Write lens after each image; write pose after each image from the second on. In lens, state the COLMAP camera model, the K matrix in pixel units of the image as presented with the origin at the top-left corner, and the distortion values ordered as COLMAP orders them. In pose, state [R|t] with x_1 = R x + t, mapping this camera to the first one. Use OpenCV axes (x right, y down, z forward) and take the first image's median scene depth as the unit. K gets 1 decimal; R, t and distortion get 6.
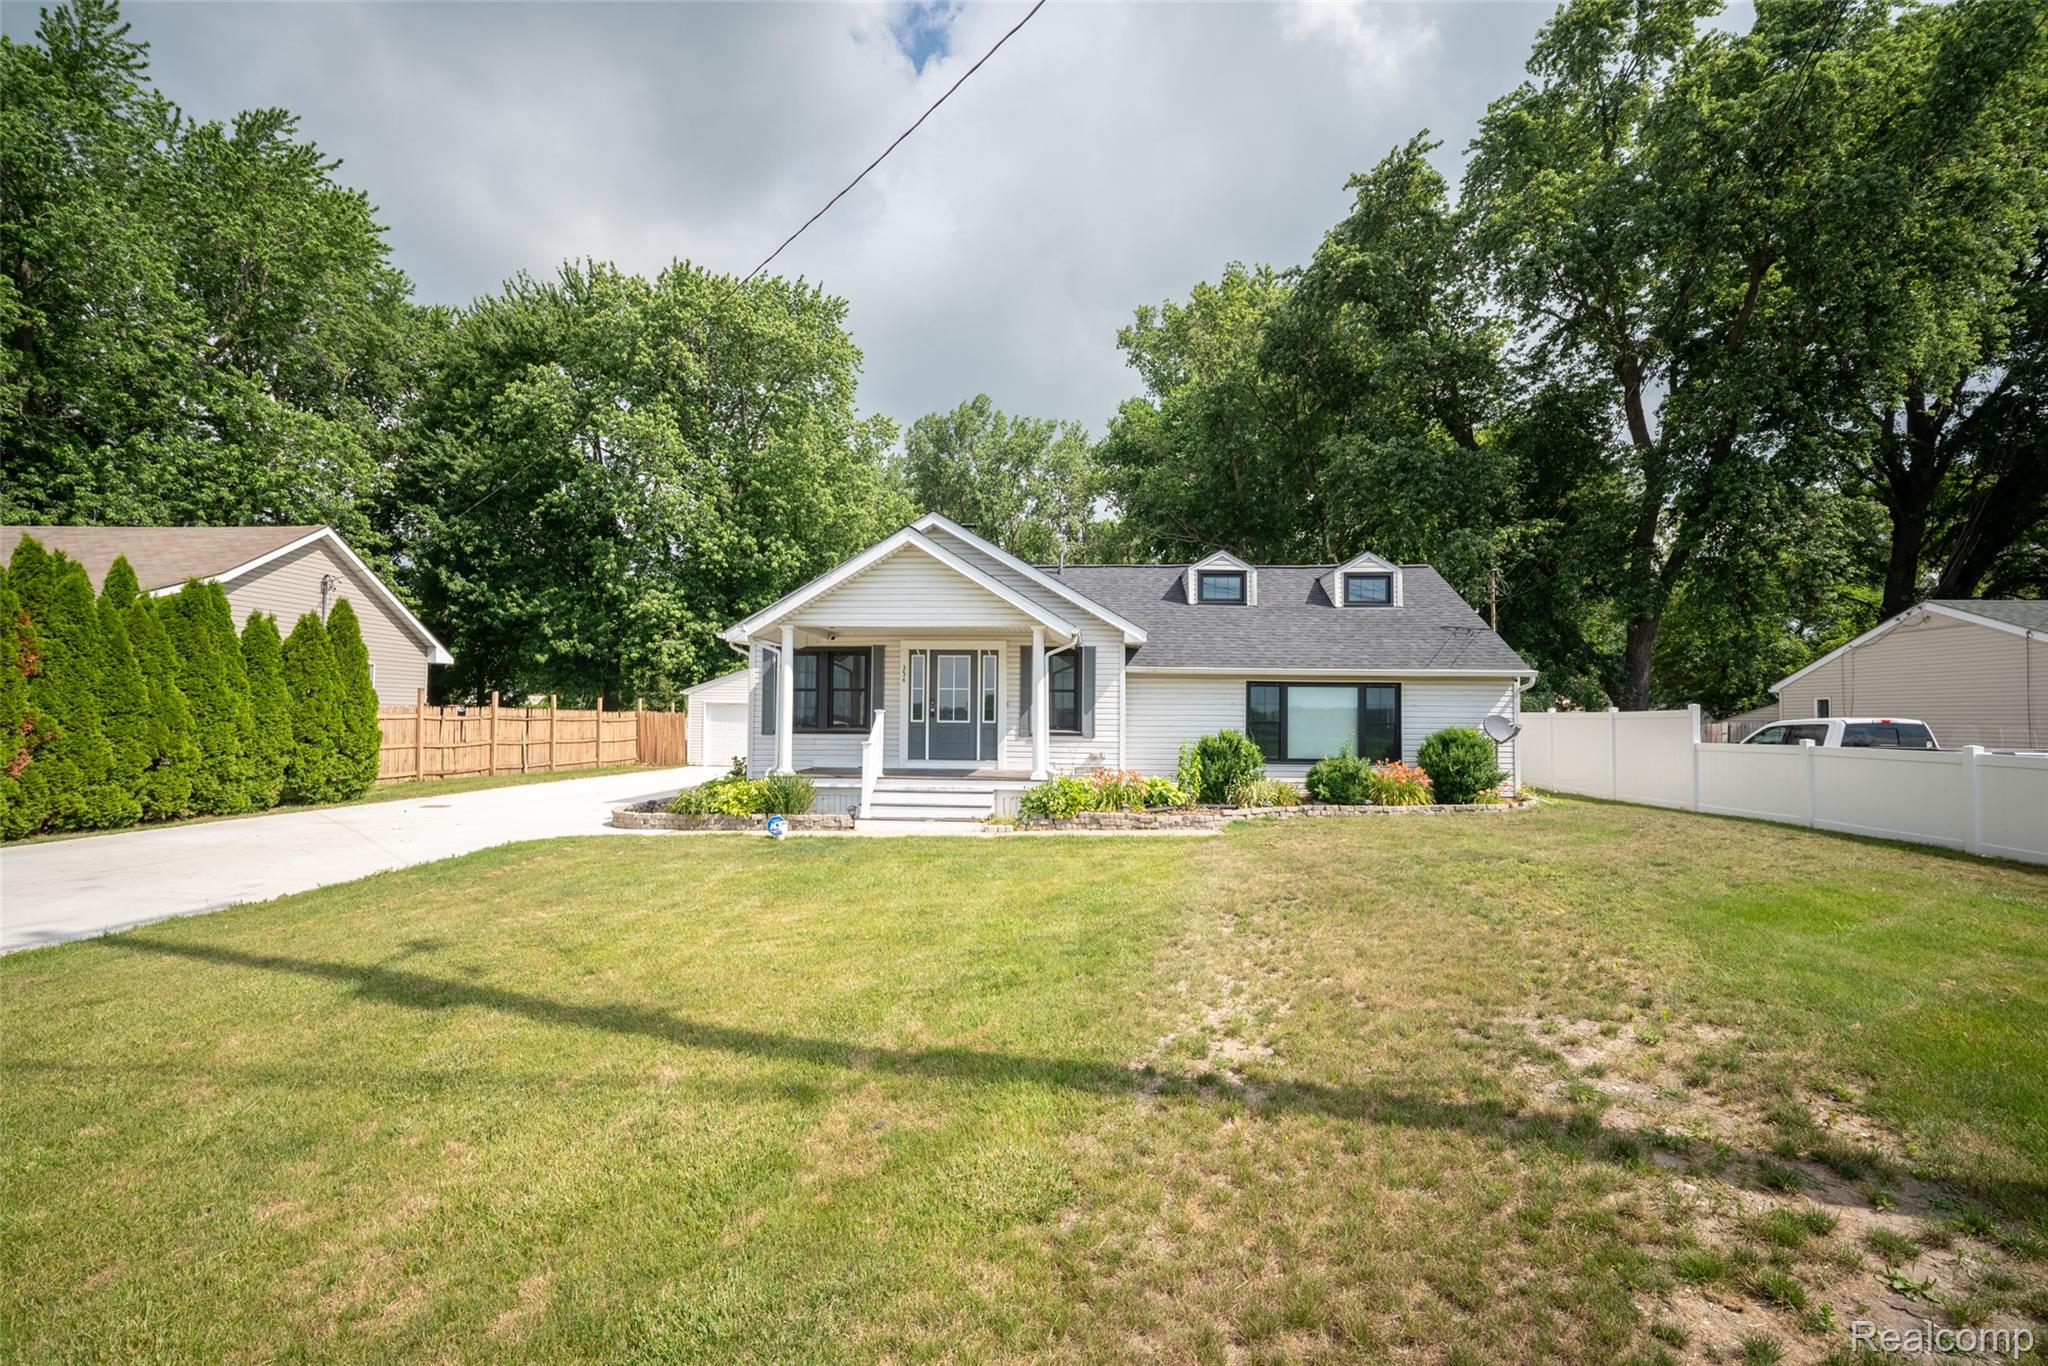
lens RADIAL K [[881.3, 0, 1018.2], [0, 881.3, 672.2], [0, 0, 1]] dist [-0.020703, 0.005959]
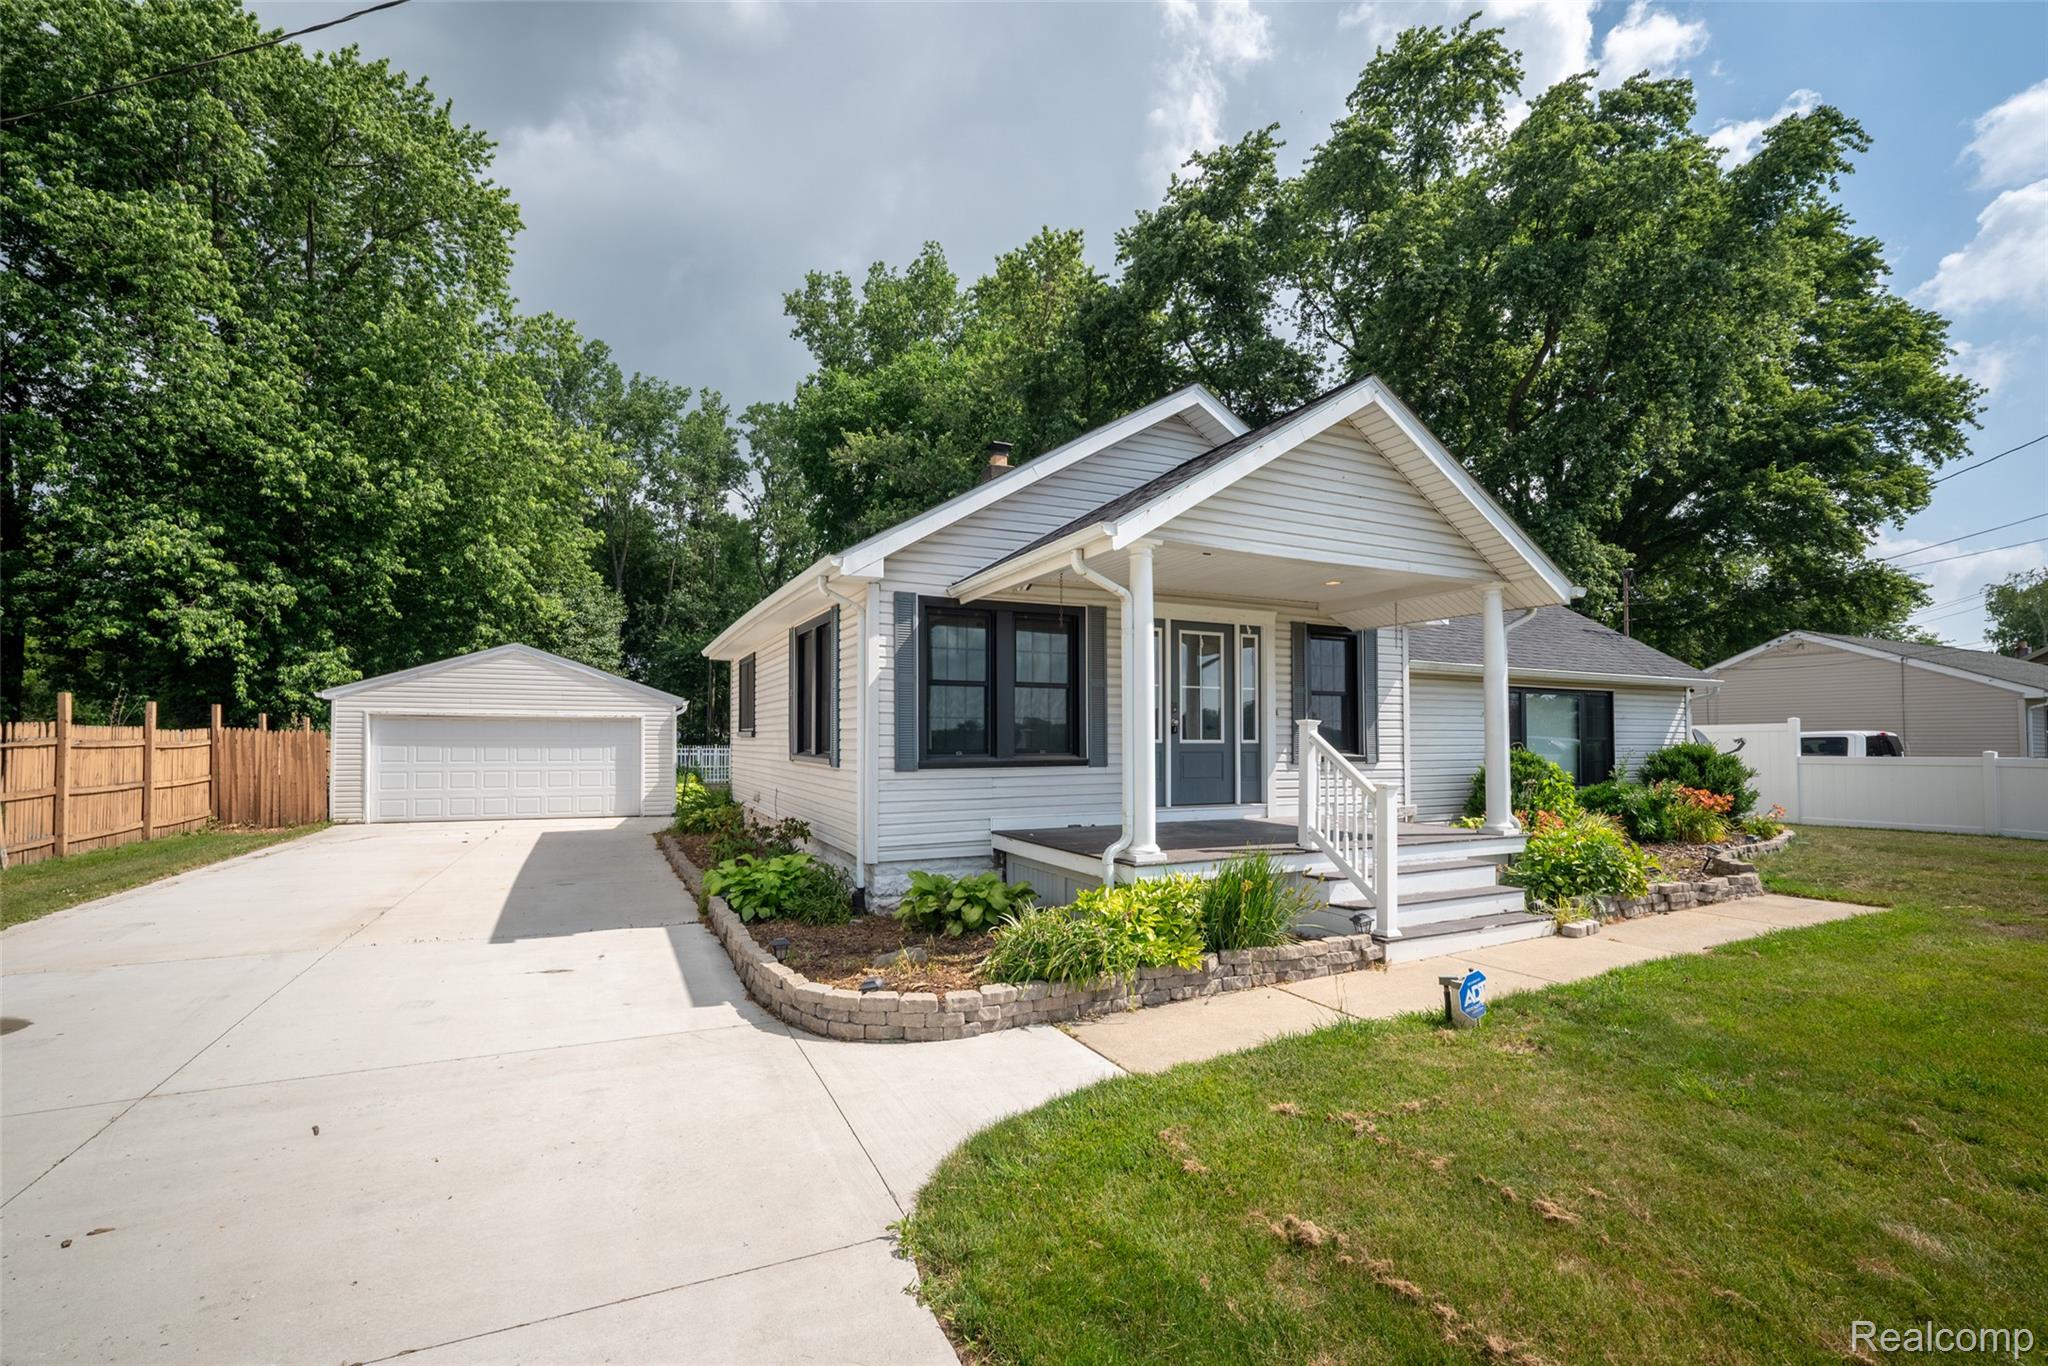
lens RADIAL K [[881.3, 0, 1016.0], [0, 881.3, 710.9], [0, 0, 1]] dist [-0.020703, 0.005959]
pose [[0.873888, 0.008117, 0.486060, -0.416445], [-0.018733, 0.999680, 0.016987, 0.024229], [-0.485767, -0.023950, 0.873760, 0.470340]]
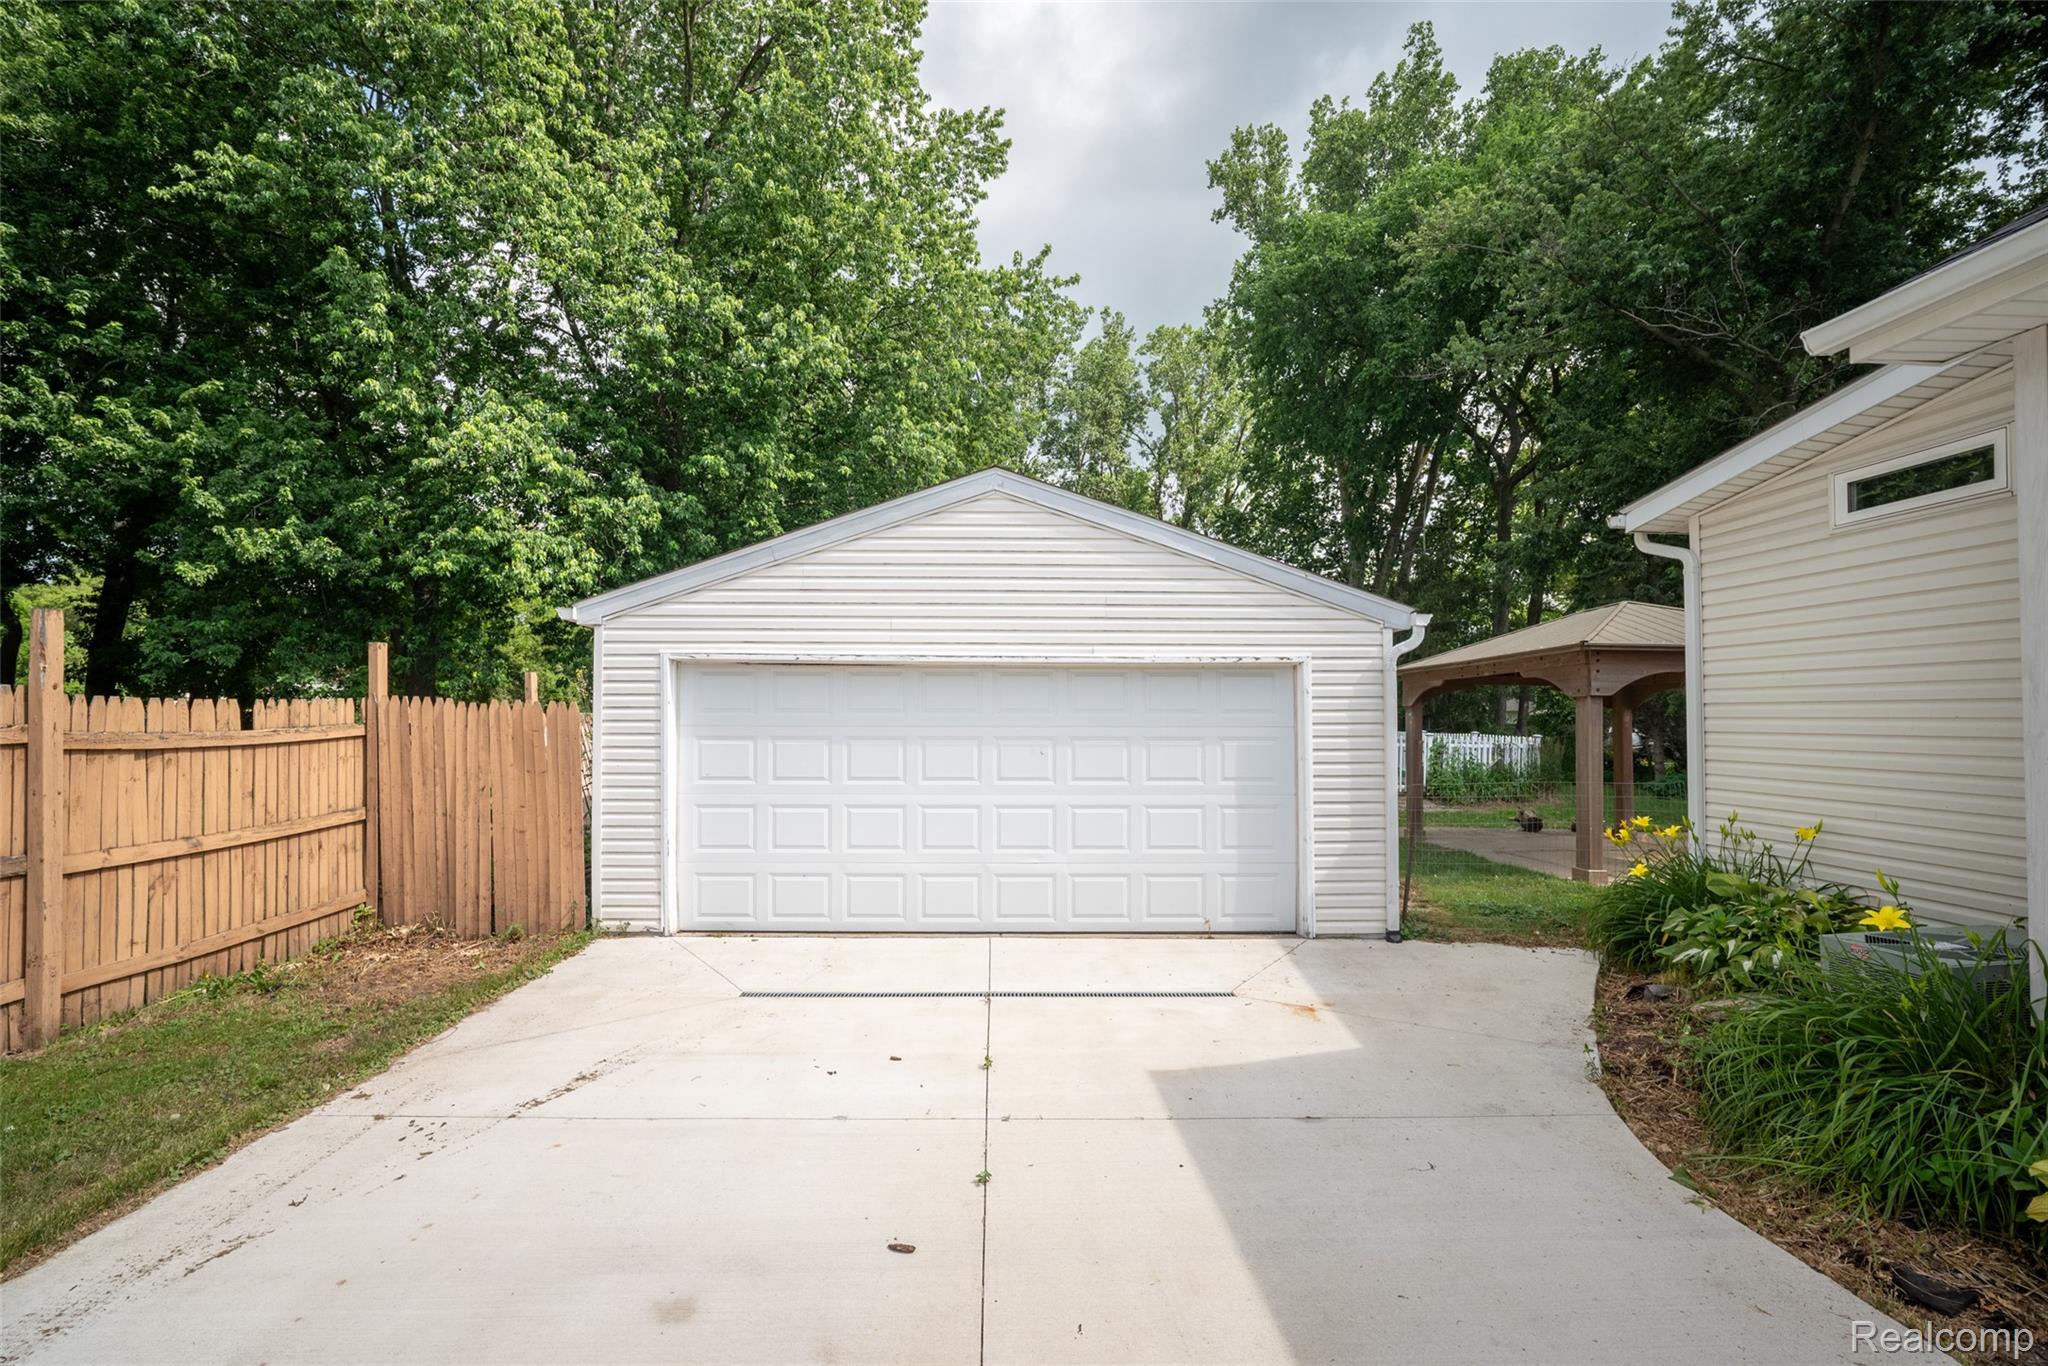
lens RADIAL K [[881.3, 0, 989.6], [0, 881.3, 709.1], [0, 0, 1]] dist [-0.020703, 0.005959]
pose [[0.996701, -0.005529, 0.080970, -0.461192], [0.002108, 0.999103, 0.042285, 0.060644], [-0.081131, -0.041975, 0.995819, 1.206967]]
